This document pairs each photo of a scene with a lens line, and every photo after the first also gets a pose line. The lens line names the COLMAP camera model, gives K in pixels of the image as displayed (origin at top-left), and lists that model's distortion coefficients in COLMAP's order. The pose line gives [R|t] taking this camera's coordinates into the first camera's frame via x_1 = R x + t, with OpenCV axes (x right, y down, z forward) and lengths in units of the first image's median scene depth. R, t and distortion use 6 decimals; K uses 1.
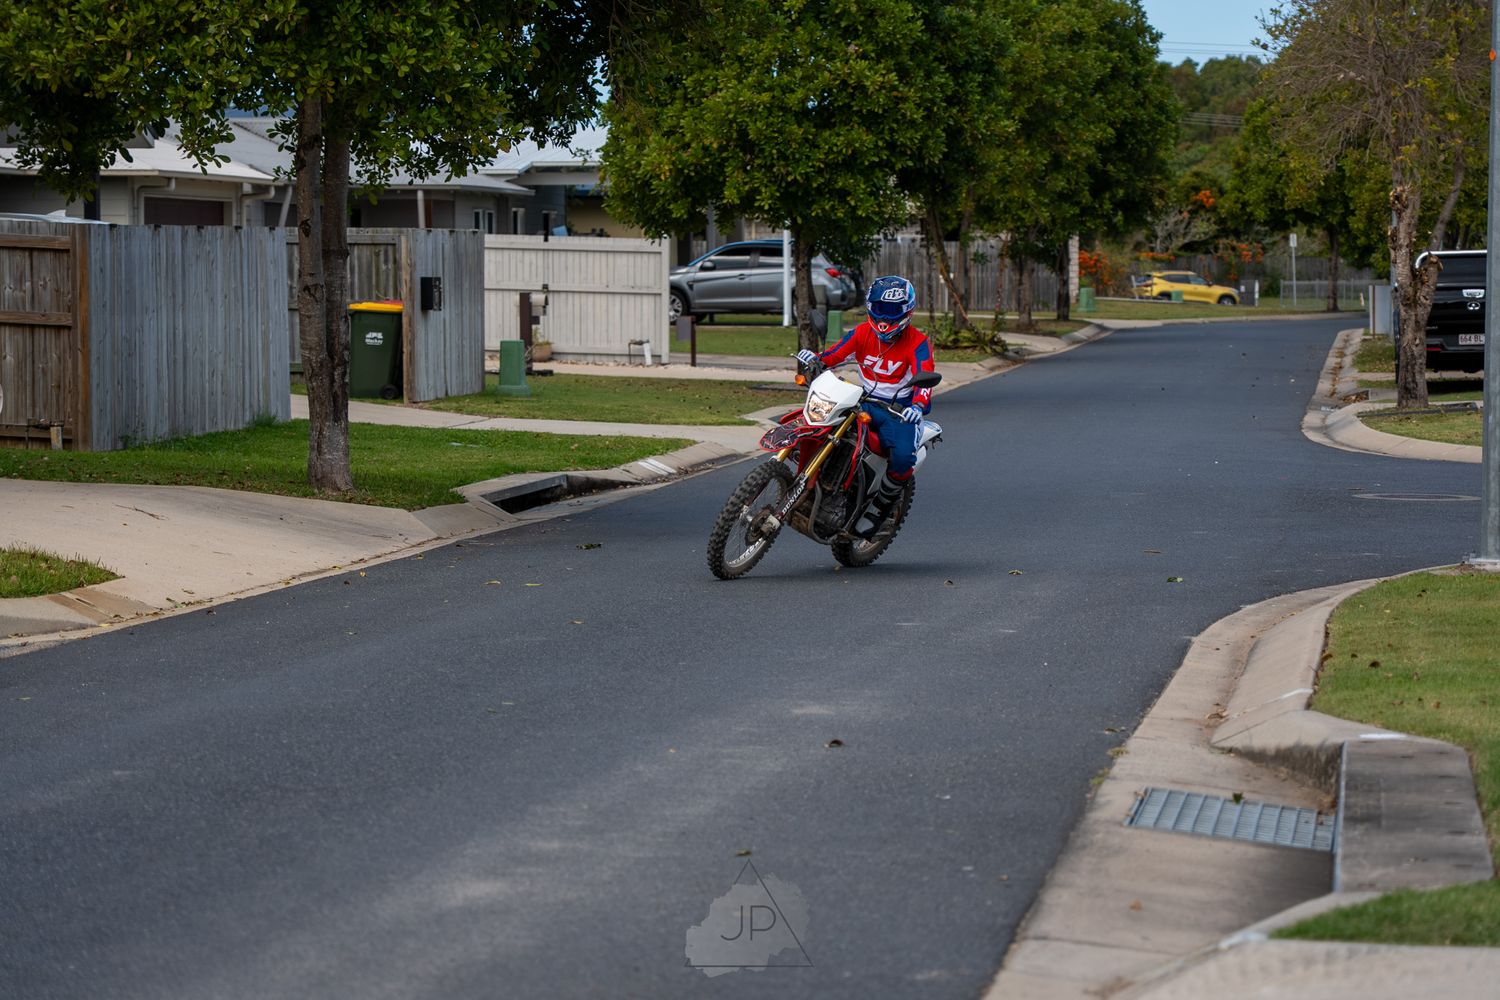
lens RADIAL K [[4715.4, 0, 810.5], [0, 4715.4, 456.4], [0, 0, 1]] dist [0.182833, 0.000000]
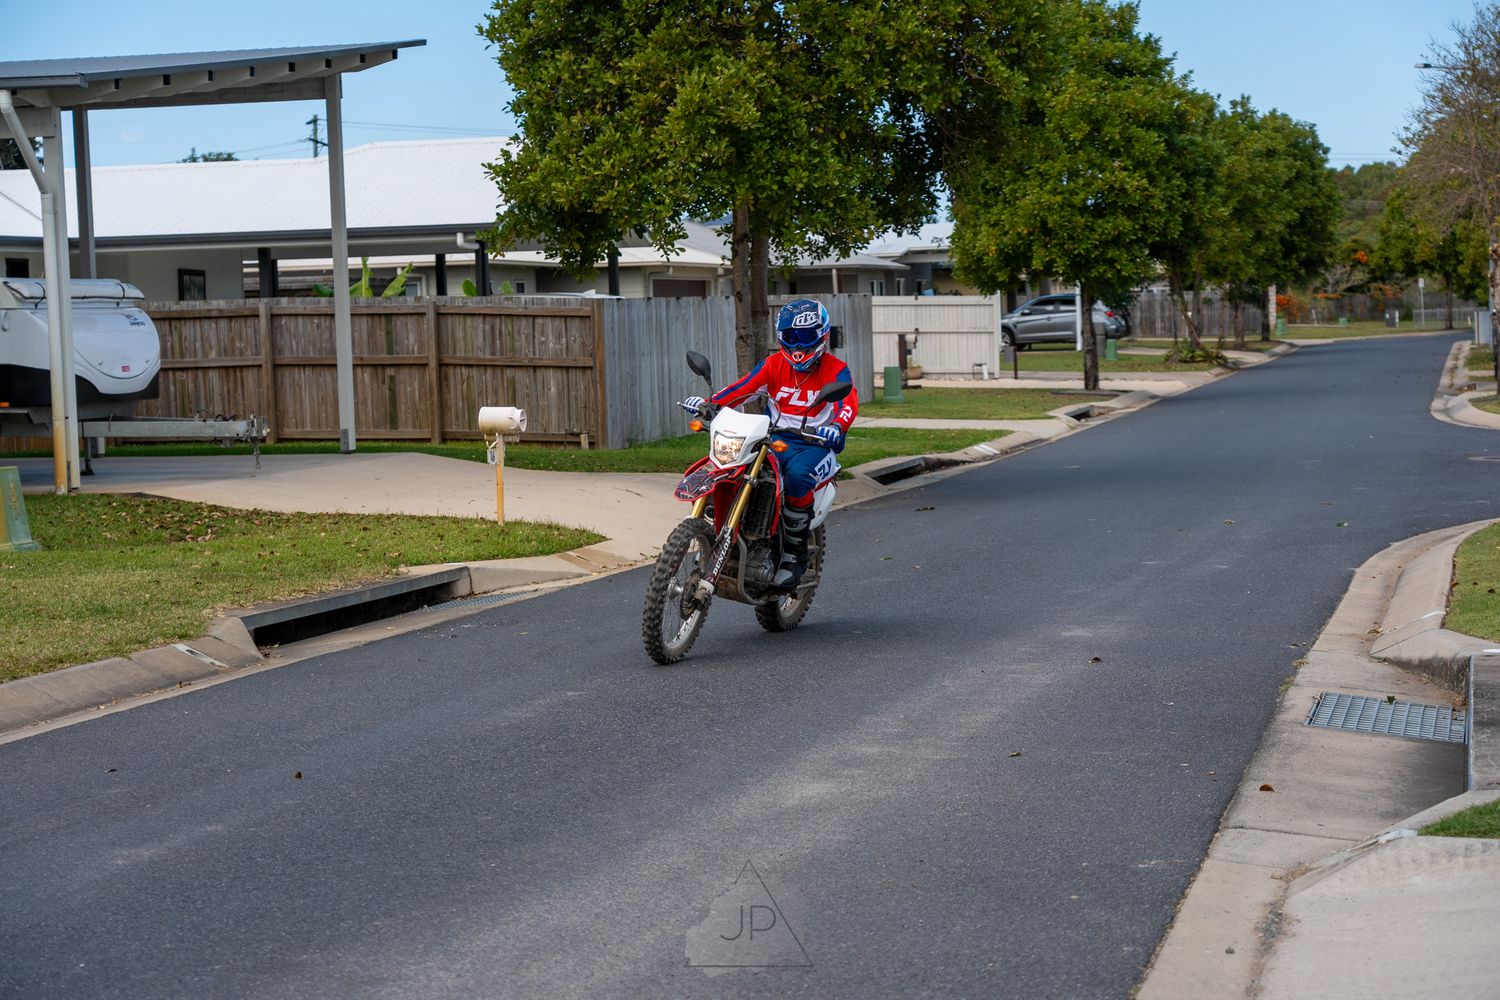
lens RADIAL K [[2832.8, 0, 801.2], [0, 2832.8, 489.7], [0, 0, 1]] dist [0.119869, 0.000000]
pose [[0.993334, -0.023211, -0.112907, 0.010549], [0.025698, 0.999457, 0.020622, -0.005373], [0.112367, -0.023386, 0.993392, 0.112717]]
